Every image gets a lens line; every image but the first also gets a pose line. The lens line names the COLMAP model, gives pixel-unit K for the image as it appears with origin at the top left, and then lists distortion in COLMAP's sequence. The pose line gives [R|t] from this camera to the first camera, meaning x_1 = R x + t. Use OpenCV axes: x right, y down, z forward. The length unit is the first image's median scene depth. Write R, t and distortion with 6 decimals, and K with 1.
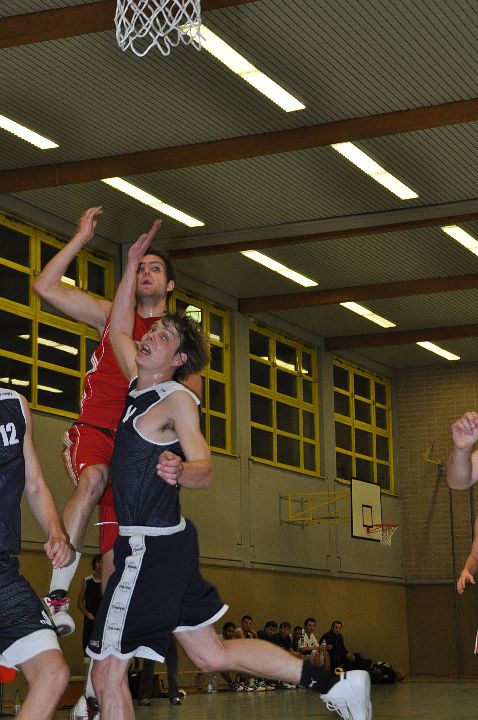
lens RADIAL K [[1615.7, 0, 218.6], [0, 1615.7, 394.1], [0, 0, 1]] dist [0.507216, 0.000000]
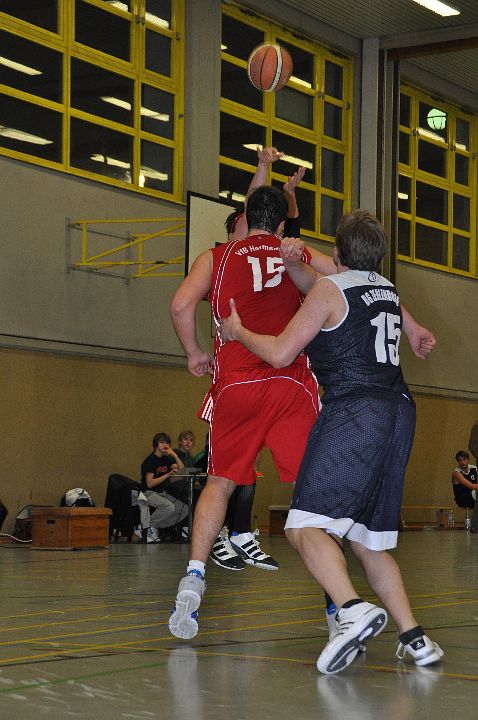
lens RADIAL K [[1761.5, 0, 239.2], [0, 1761.5, 366.9], [0, 0, 1]] dist [0.595221, 0.000000]
pose [[0.991980, 0.029182, -0.122977, 0.090026], [-0.018210, 0.995828, 0.089418, 0.028433], [0.125073, -0.086461, 0.988373, 0.187628]]
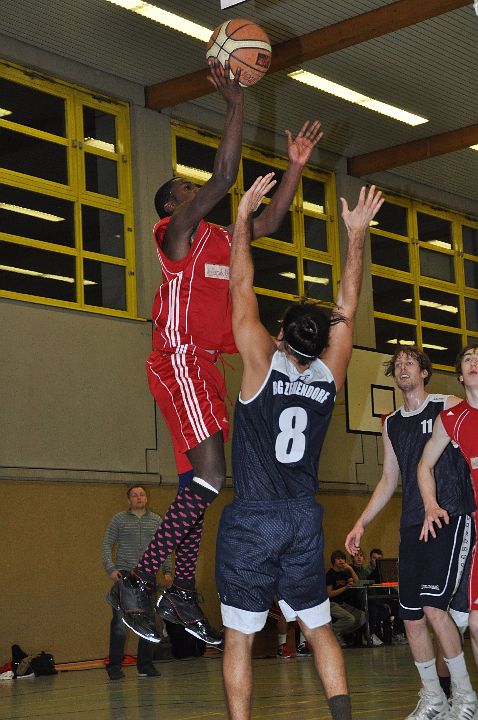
lens RADIAL K [[1431.5, 0, 237.2], [0, 1431.5, 371.4], [0, 0, 1]] dist [0.378623, 0.000000]
pose [[0.963262, -0.066915, -0.260093, 0.144524], [0.068818, 0.997628, -0.001792, 0.045469], [0.259596, -0.016173, 0.965582, 0.307678]]
